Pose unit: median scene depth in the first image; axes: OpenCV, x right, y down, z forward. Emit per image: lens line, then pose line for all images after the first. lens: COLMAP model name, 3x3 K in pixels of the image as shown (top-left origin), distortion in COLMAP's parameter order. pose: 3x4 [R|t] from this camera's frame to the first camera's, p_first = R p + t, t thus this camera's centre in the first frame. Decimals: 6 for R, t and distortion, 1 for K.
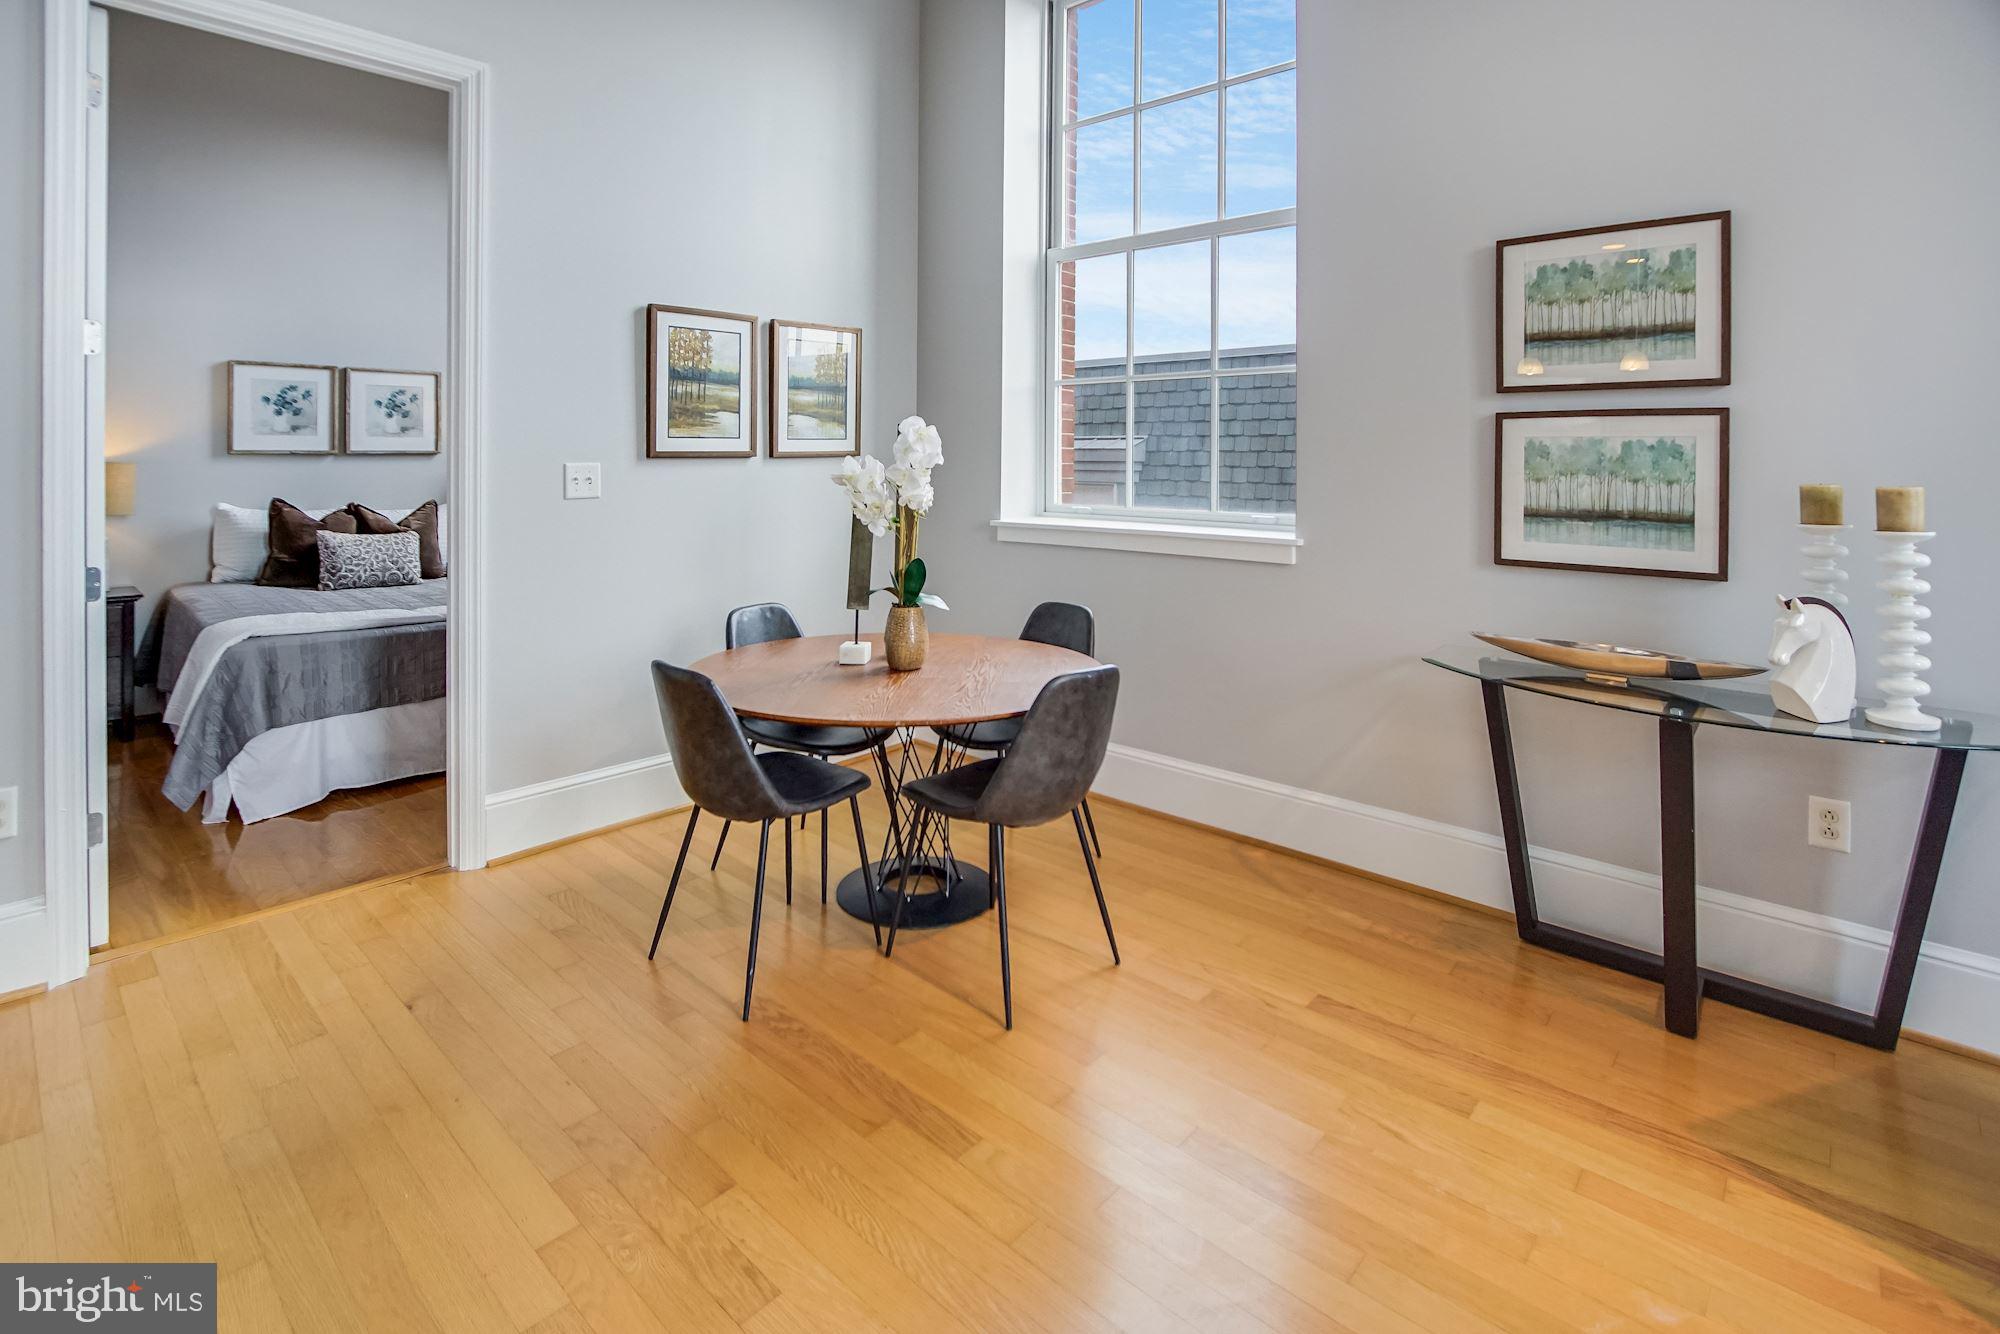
lens RADIAL K [[968.2, 0, 1000.5], [0, 968.2, 461.7], [0, 0, 1]] dist [-0.009204, 0.000261]
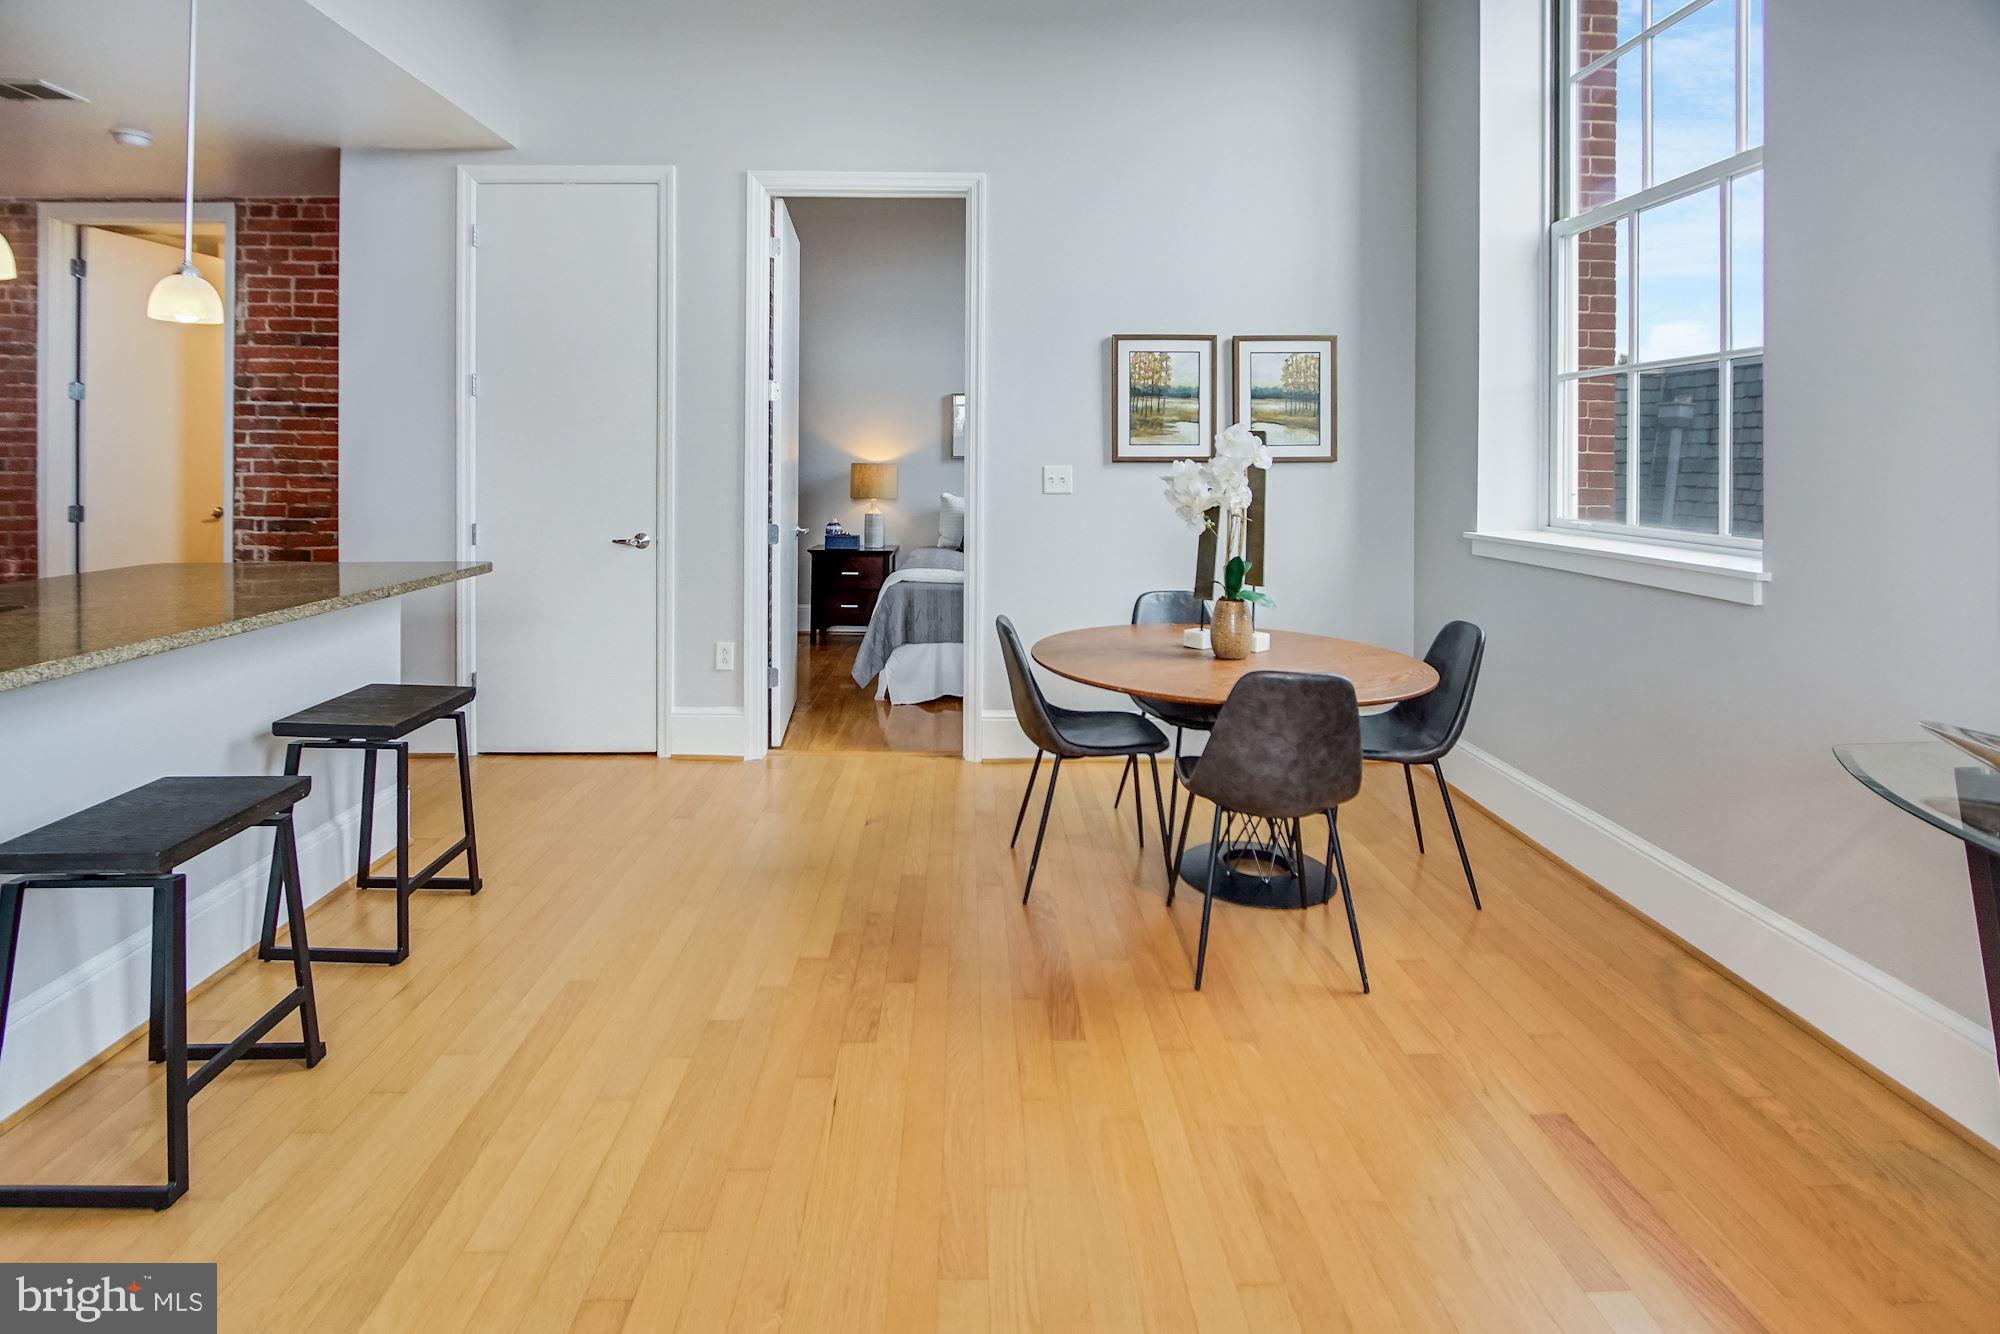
lens RADIAL K [[965.8, 0, 999.0], [0, 965.8, 469.6], [0, 0, 1]] dist [-0.016071, 0.001533]
pose [[0.693740, 0.006556, -0.720196, 0.404250], [-0.008686, 0.999962, 0.000736, 0.005532], [0.720173, 0.005746, 0.693771, 0.060869]]
